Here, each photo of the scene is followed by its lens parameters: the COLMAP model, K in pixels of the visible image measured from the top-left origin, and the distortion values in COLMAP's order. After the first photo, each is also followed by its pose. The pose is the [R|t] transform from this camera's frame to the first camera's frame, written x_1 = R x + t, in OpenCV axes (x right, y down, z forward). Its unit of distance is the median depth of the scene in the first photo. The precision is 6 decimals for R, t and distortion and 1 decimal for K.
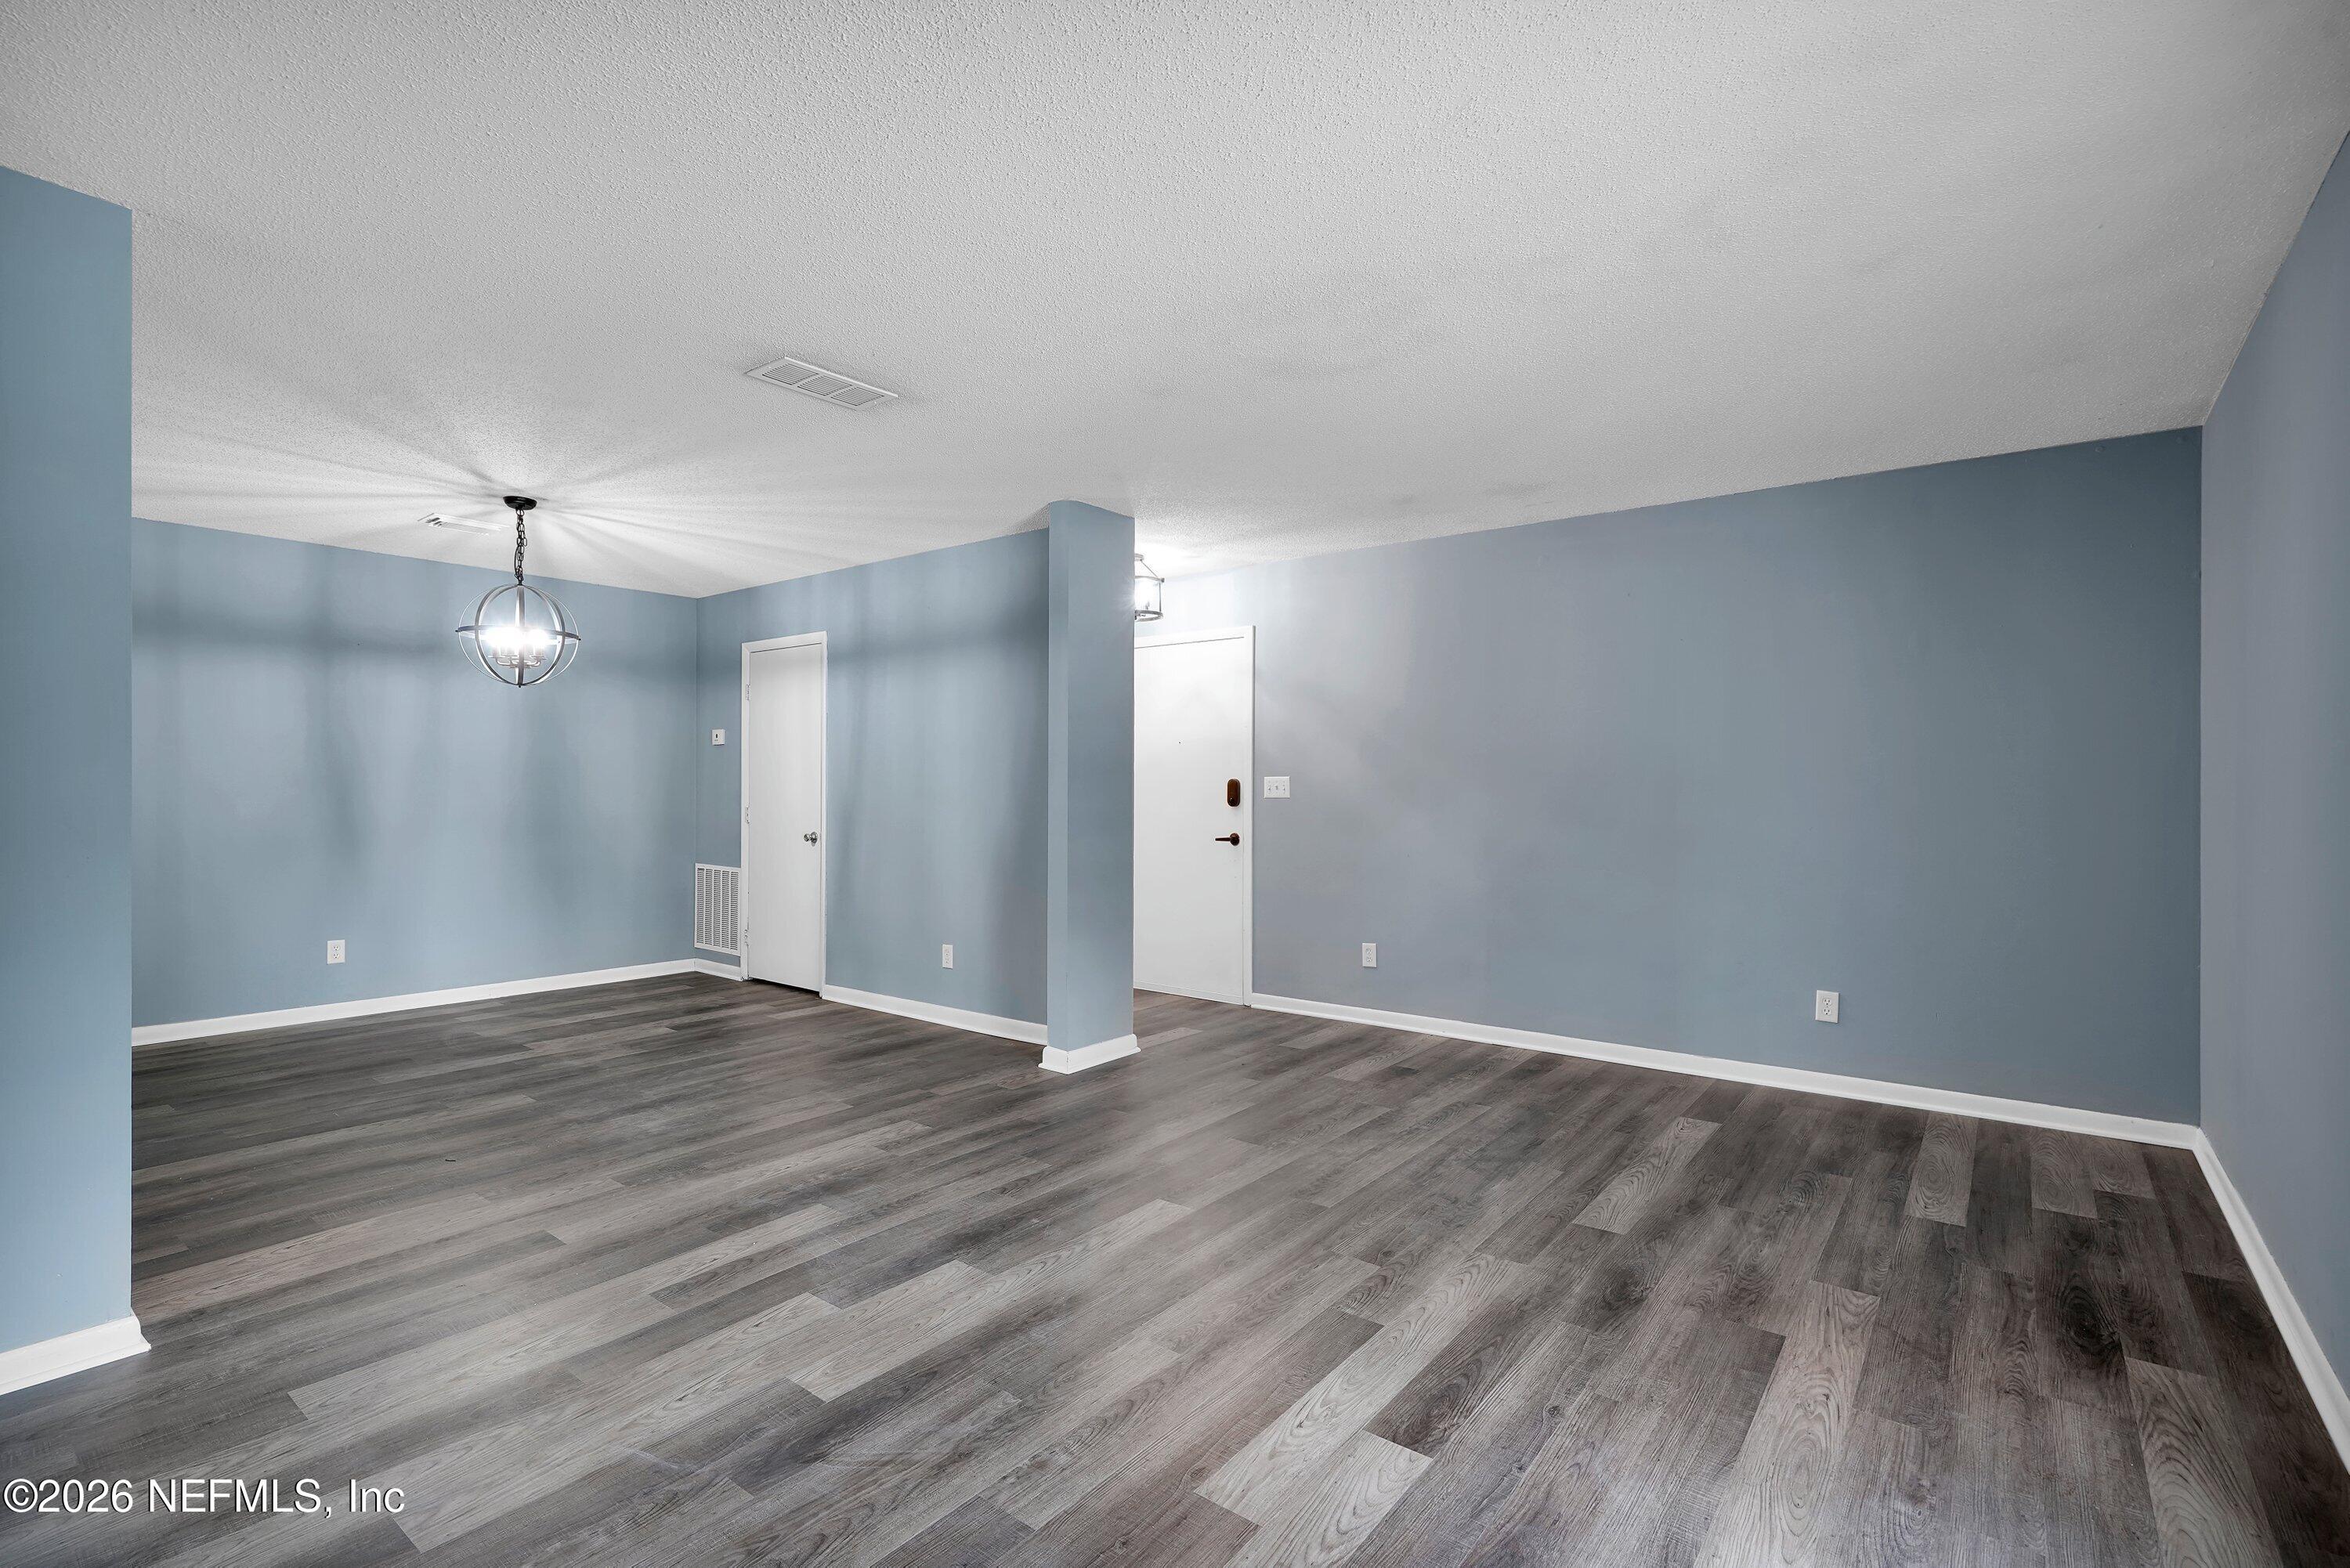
lens RADIAL K [[1081.8, 0, 1178.5], [0, 1081.8, 780.1], [0, 0, 1]] dist [-0.008780, 0.003491]
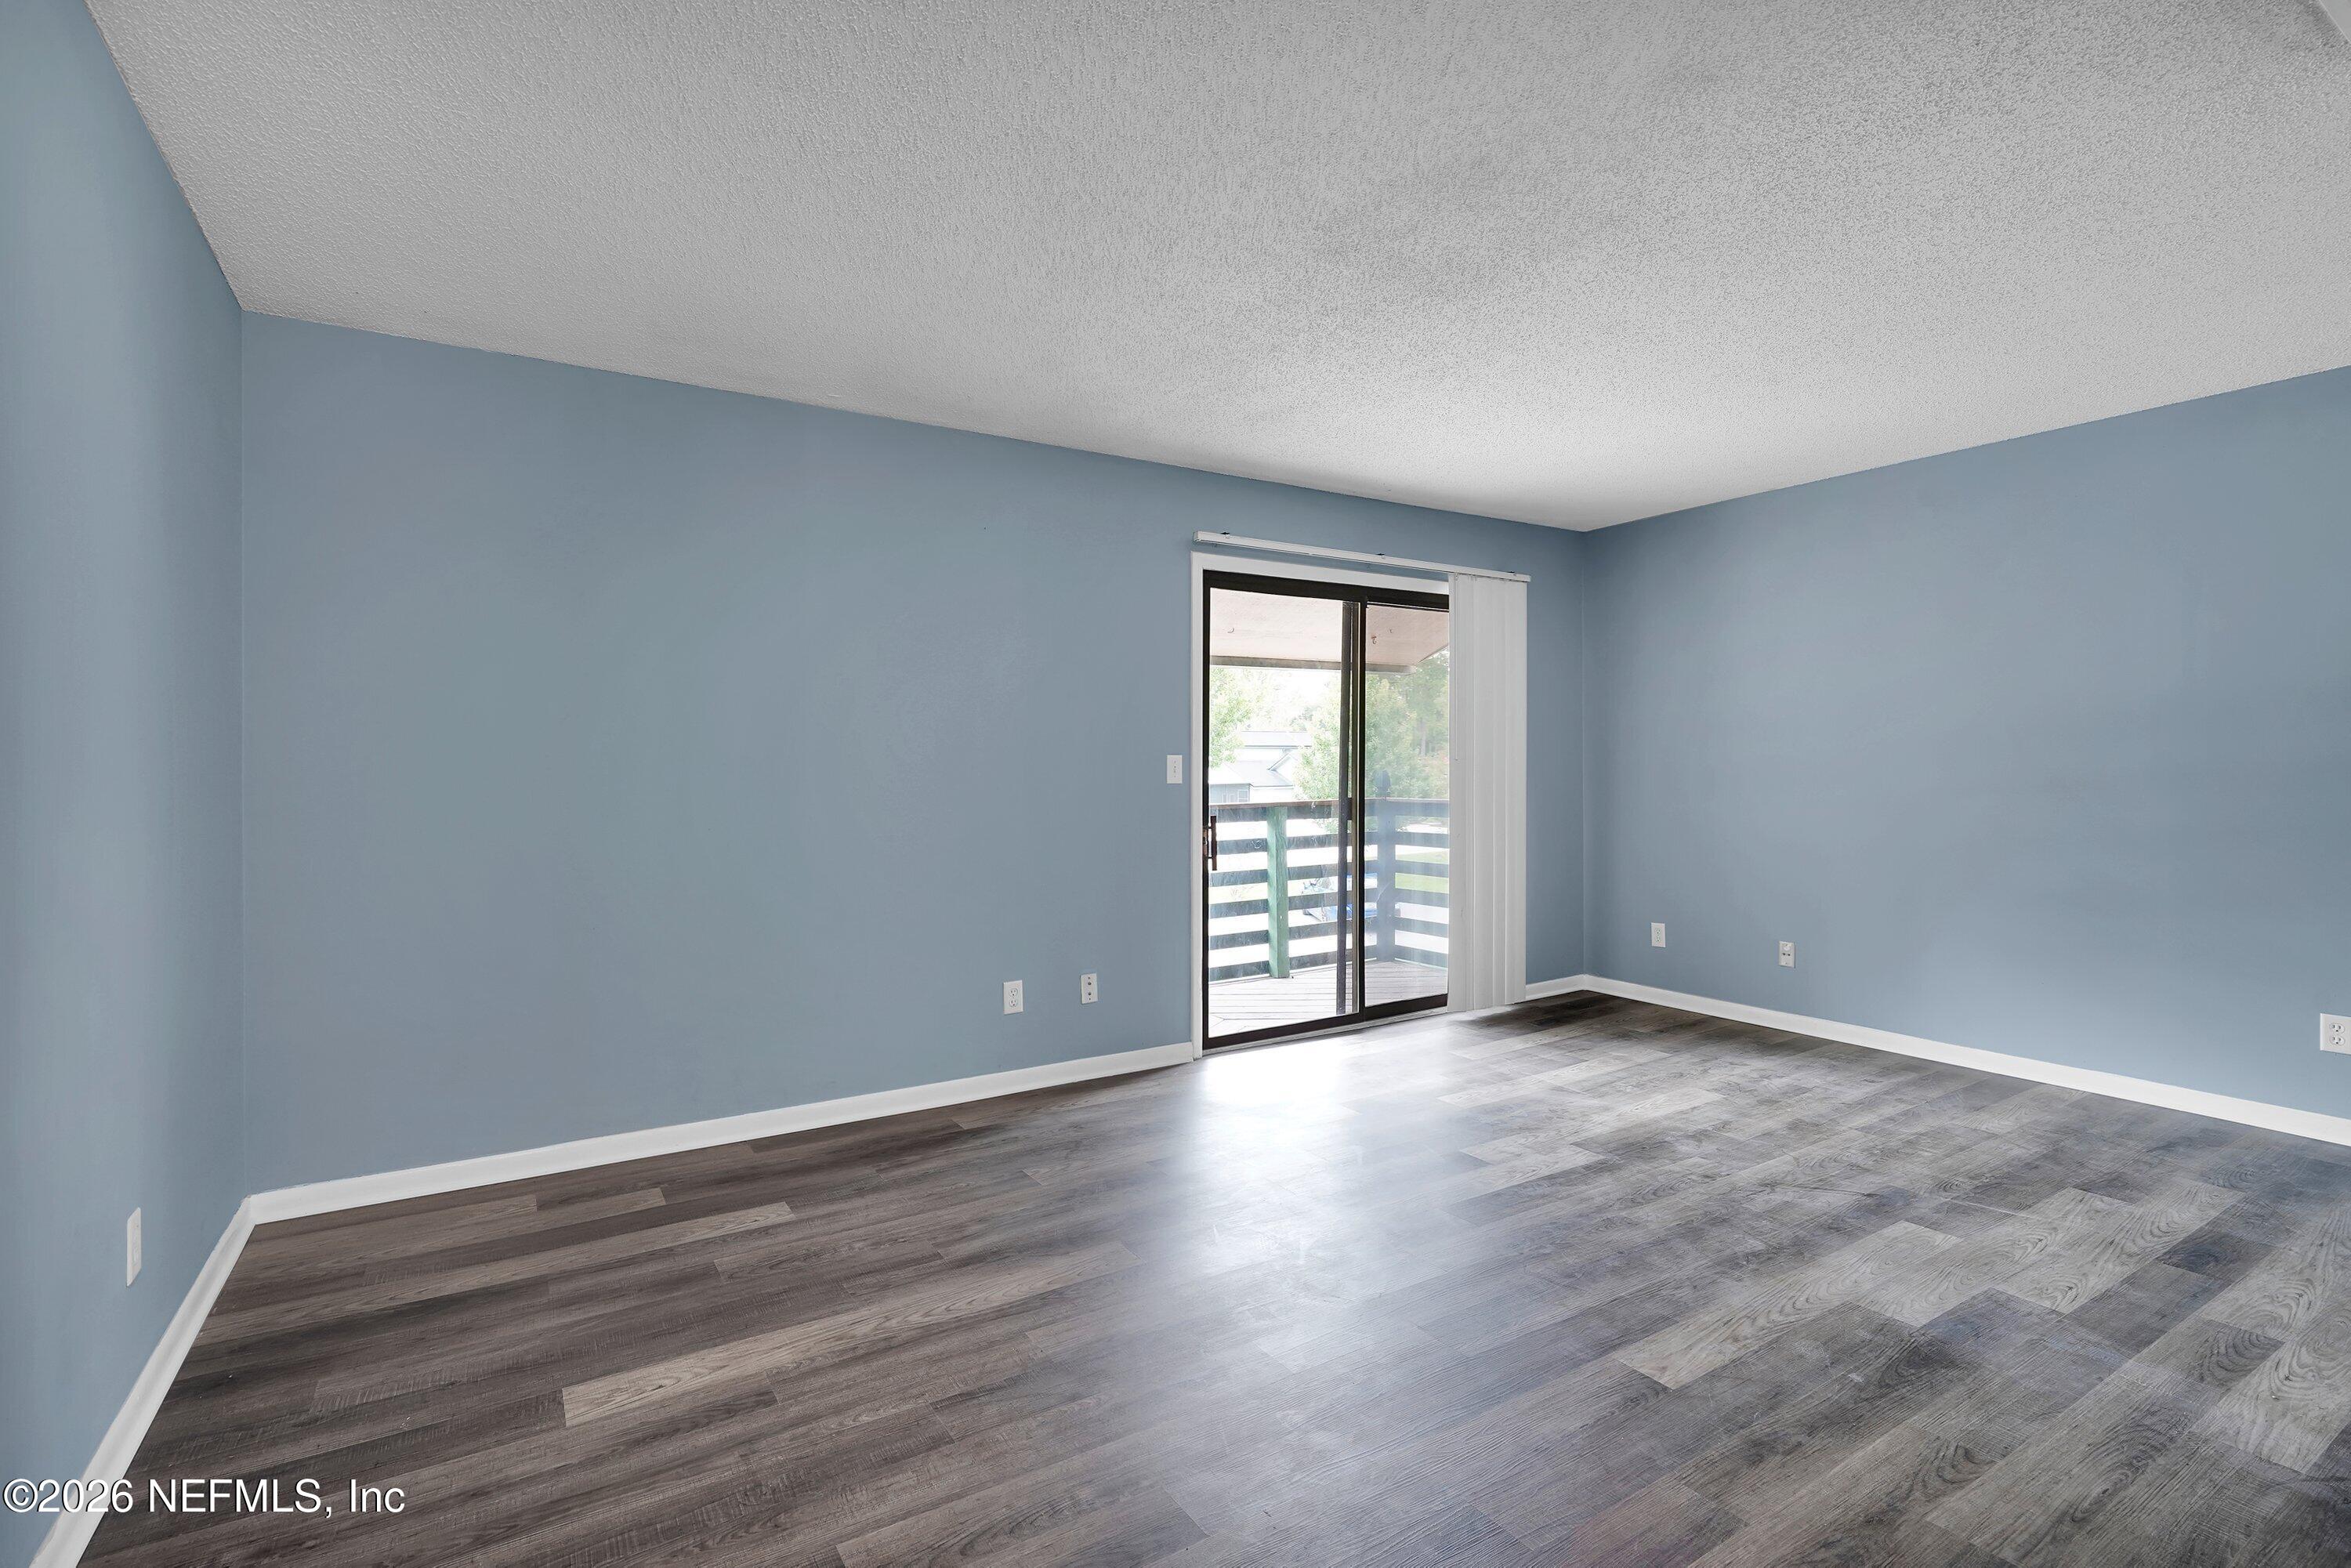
lens RADIAL K [[1082.3, 0, 1171.9], [0, 1082.3, 777.9], [0, 0, 1]] dist [-0.008780, 0.003491]
pose [[-0.936208, 0.001319, 0.351444, 0.028969], [0.002158, 0.999996, 0.001996, 0.013181], [-0.351440, 0.002627, -0.936207, 1.421349]]
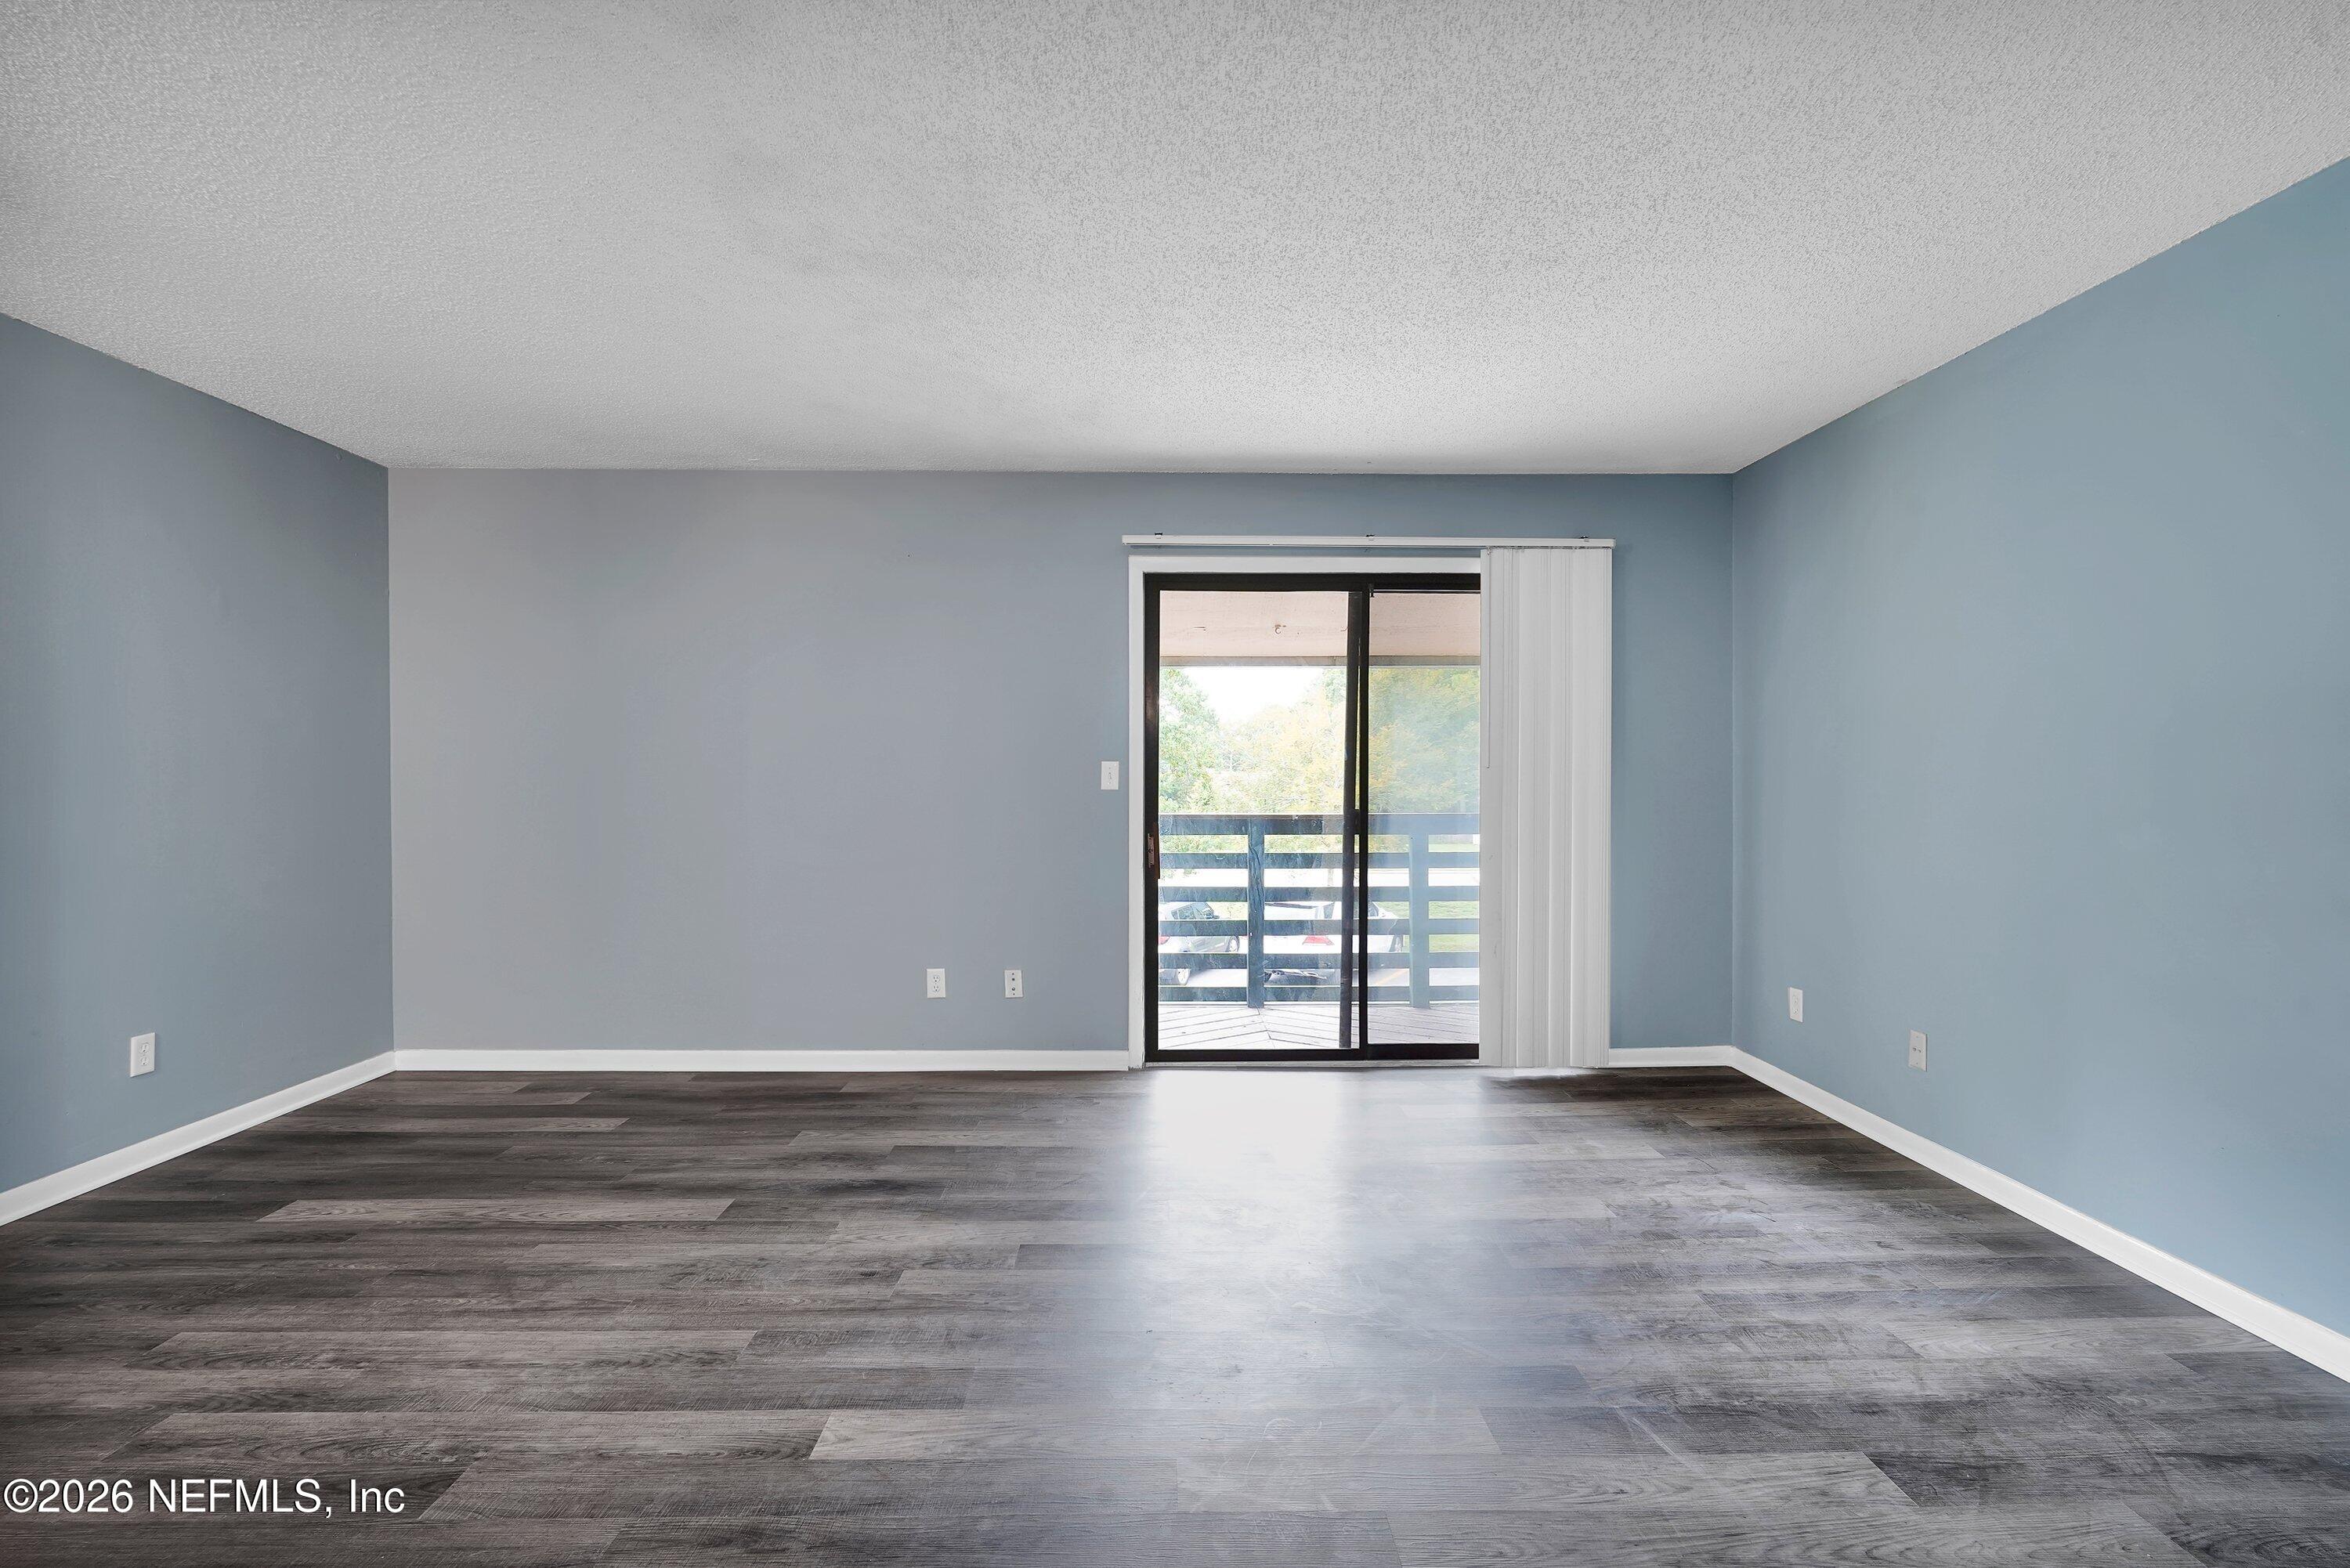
lens RADIAL K [[1081.8, 0, 1180.7], [0, 1081.8, 786.0], [0, 0, 1]] dist [-0.008780, 0.003491]
pose [[-0.625181, -0.017763, 0.780278, -0.510022], [-0.010573, 0.999842, 0.014290, 0.000364], [-0.780408, 0.000684, -0.625270, 1.005198]]
